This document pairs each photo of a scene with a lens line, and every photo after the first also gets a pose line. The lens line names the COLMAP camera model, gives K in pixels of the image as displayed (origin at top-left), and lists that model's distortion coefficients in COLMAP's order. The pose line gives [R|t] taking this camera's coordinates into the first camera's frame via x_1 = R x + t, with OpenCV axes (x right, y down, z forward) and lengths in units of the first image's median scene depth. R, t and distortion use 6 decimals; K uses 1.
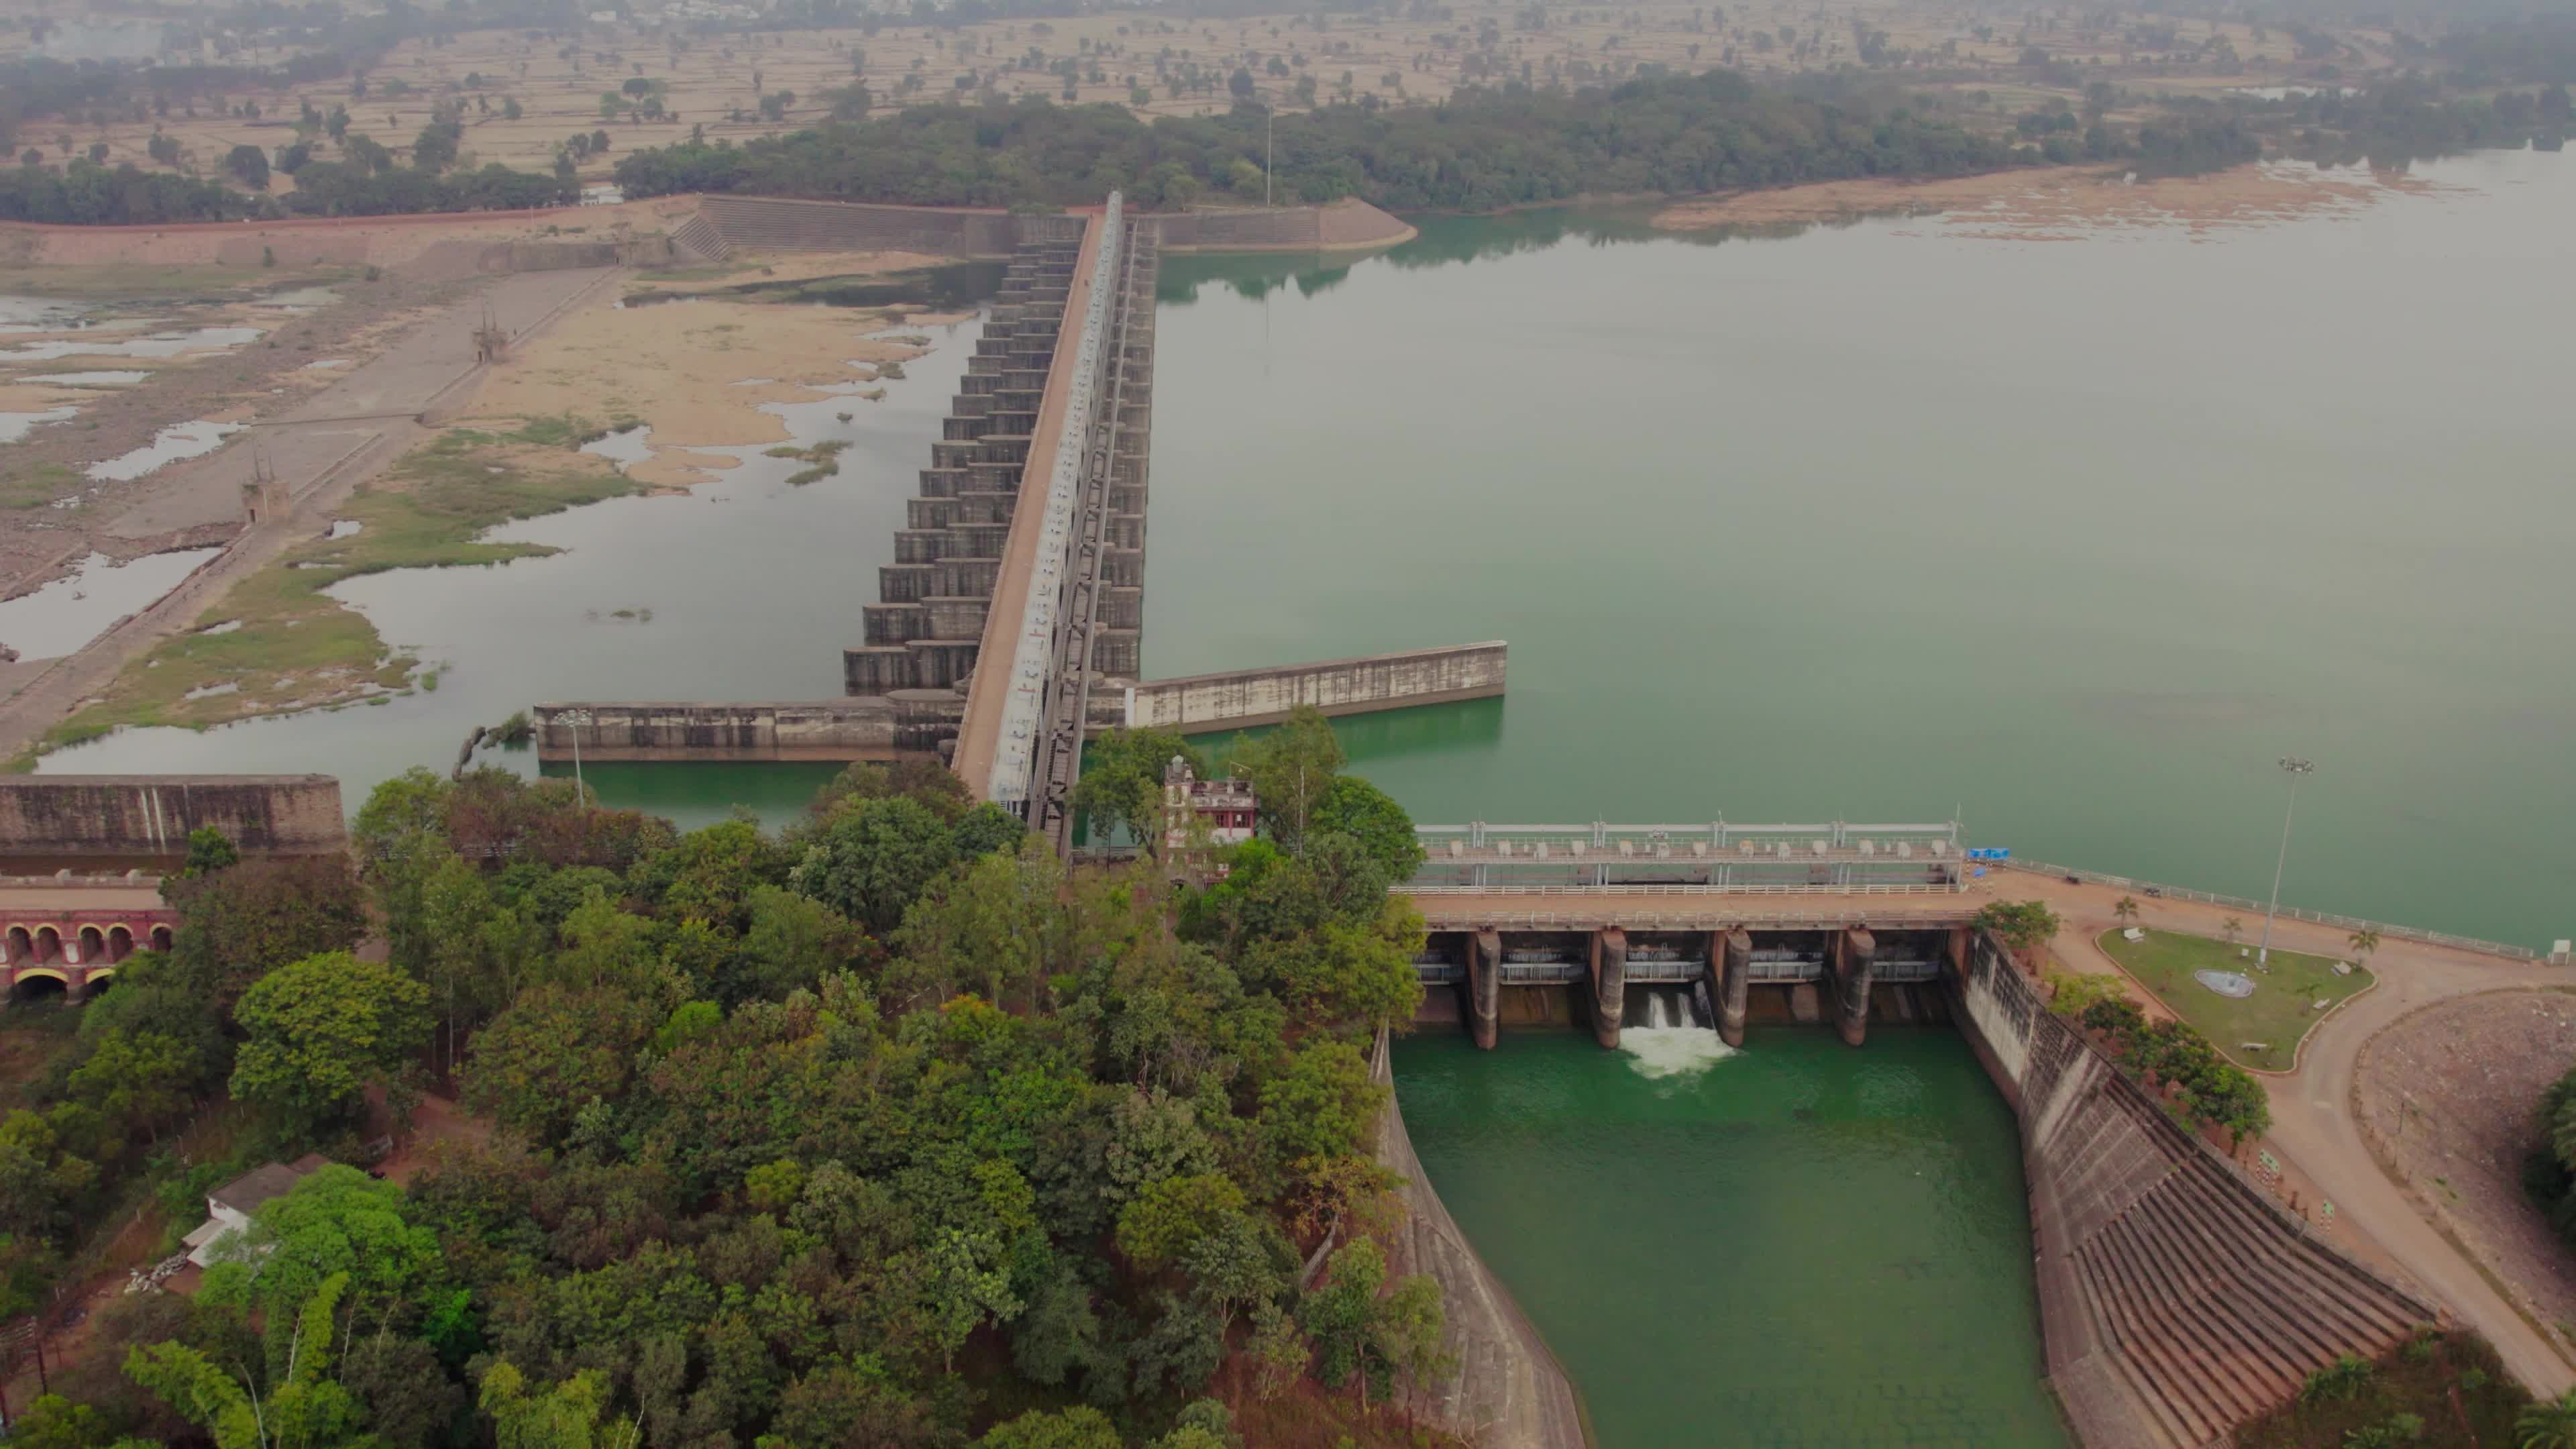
lens RADIAL K [[2341.8, 0, 1288.0], [0, 2341.8, 724.5], [0, 0, 1]] dist [-0.047862, -0.014416]
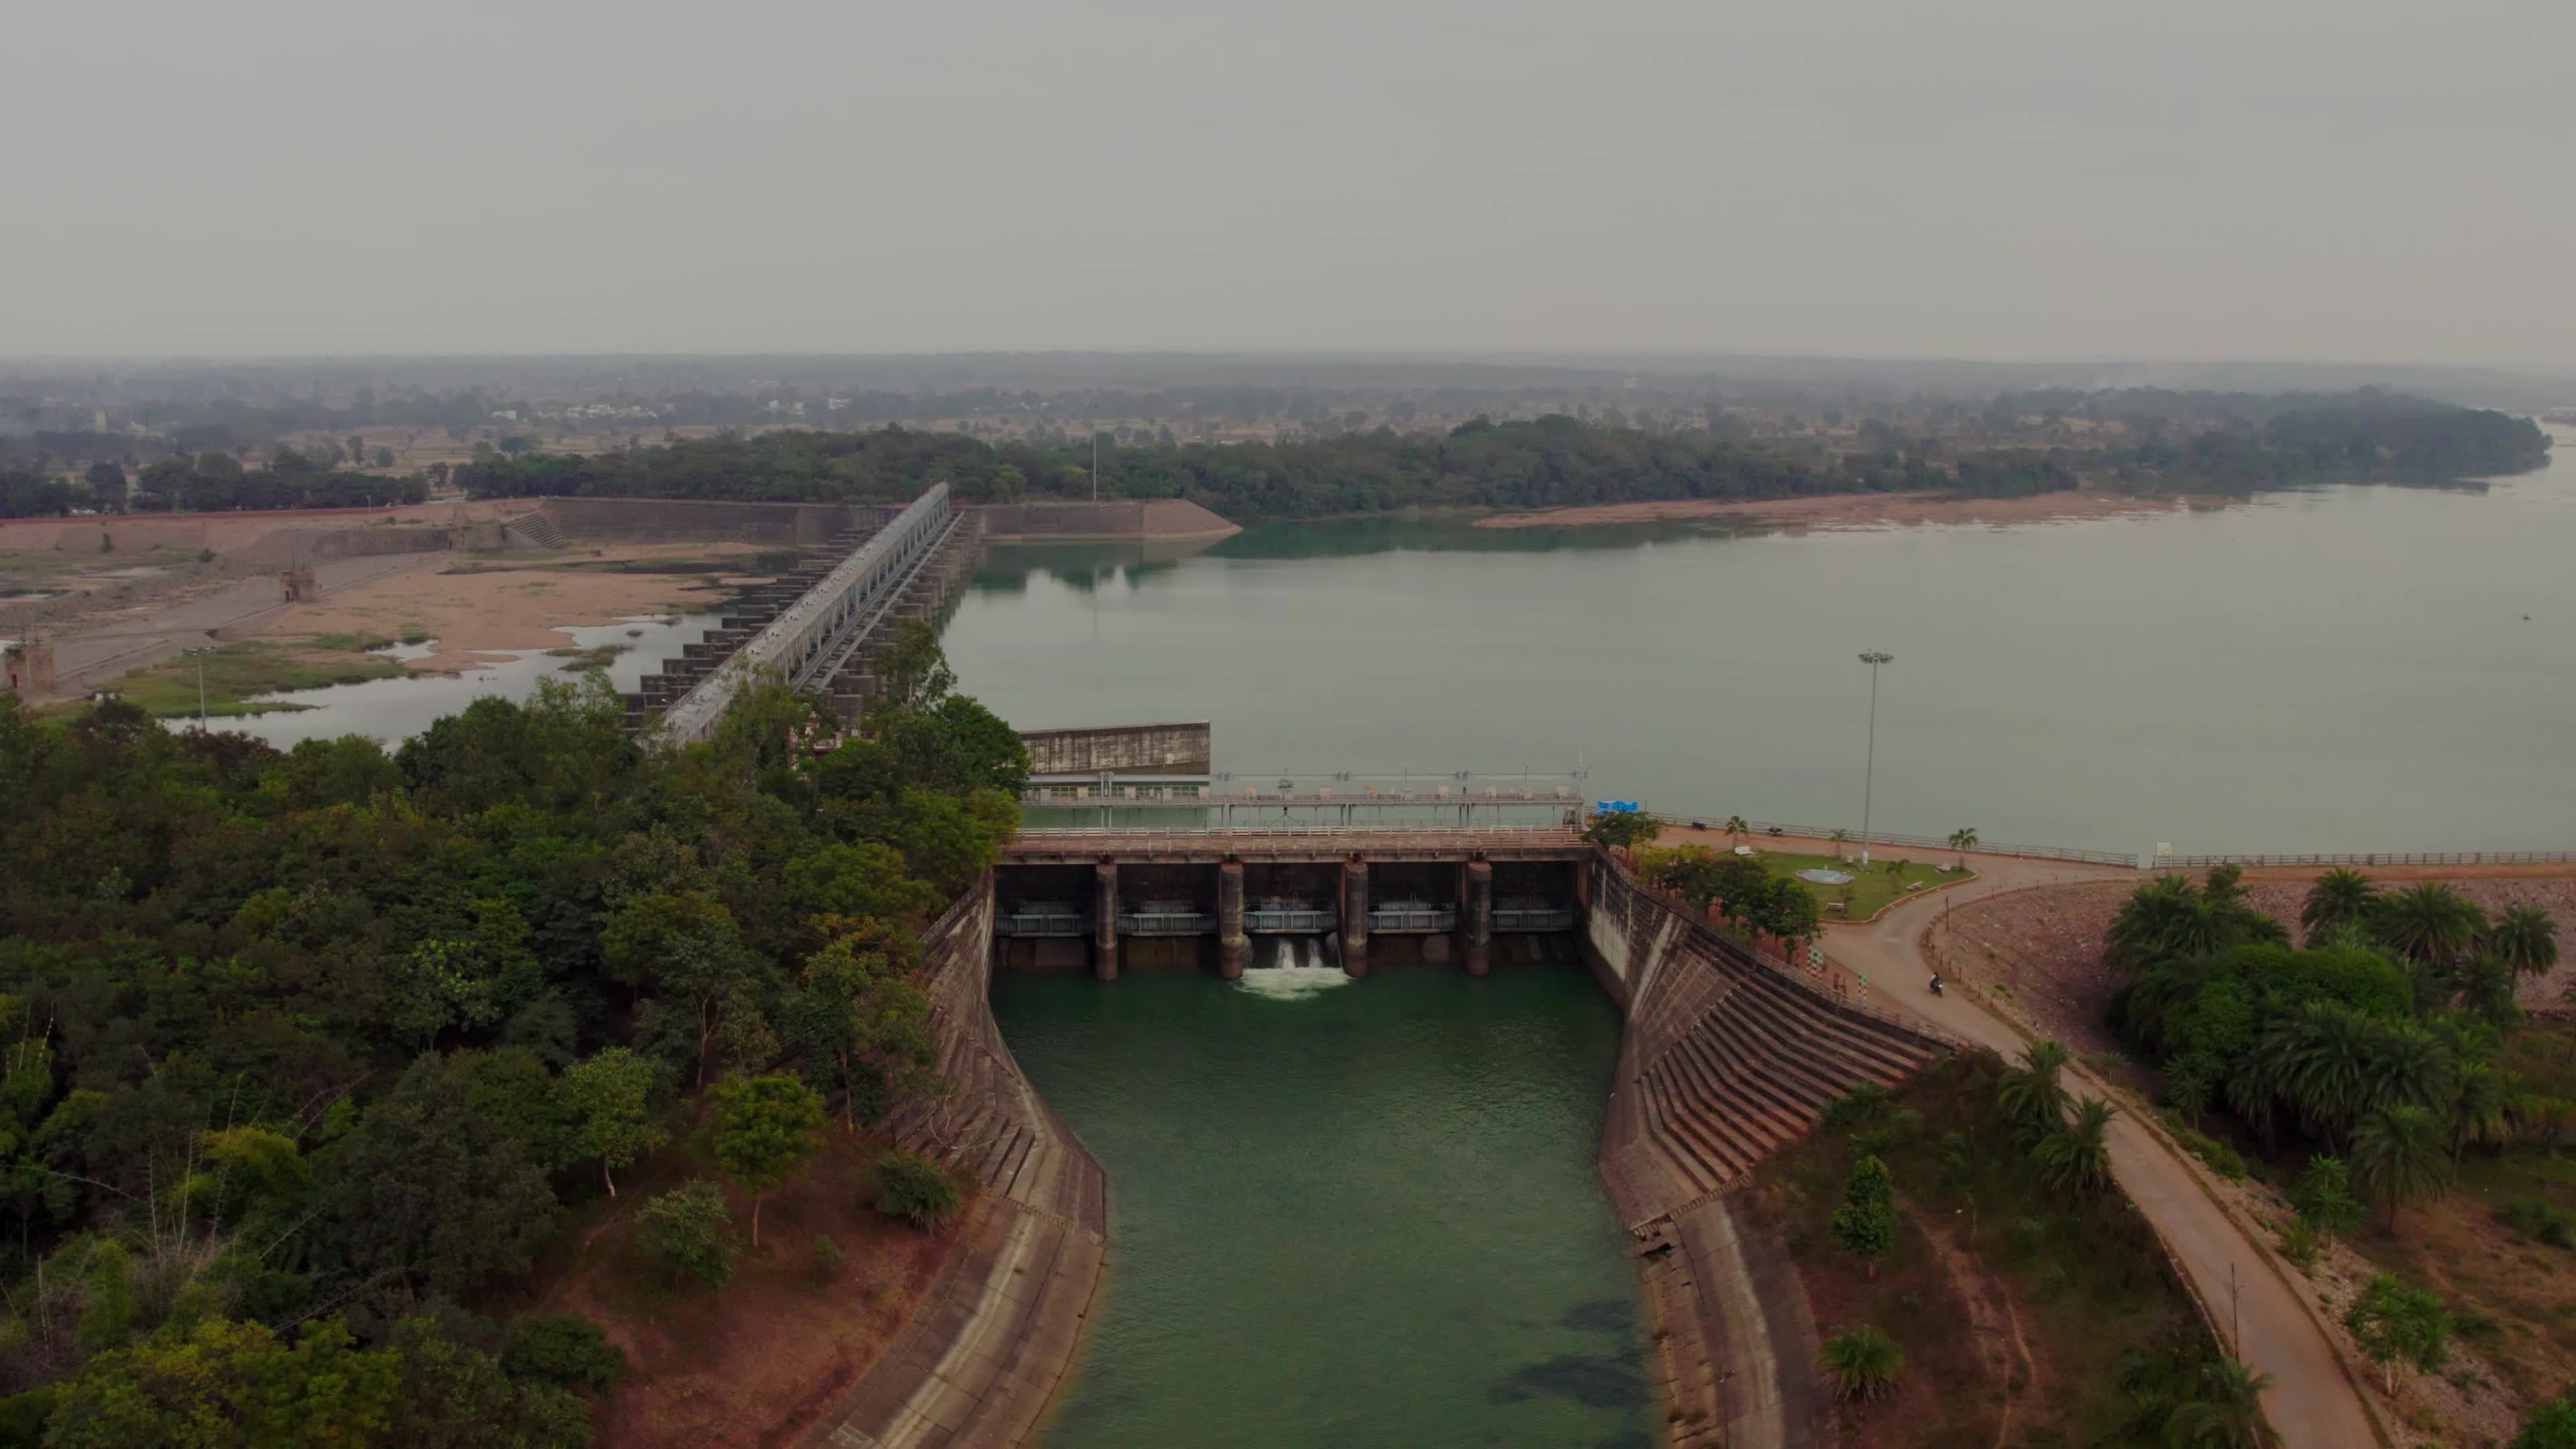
lens RADIAL K [[2341.8, 0, 1288.0], [0, 2341.8, 724.5], [0, 0, 1]] dist [-0.047862, -0.014416]
pose [[0.999402, -0.013436, 0.031871, 0.129261], [0.019208, 0.981913, -0.188357, 0.216338], [-0.028764, 0.188856, 0.981583, -0.002246]]
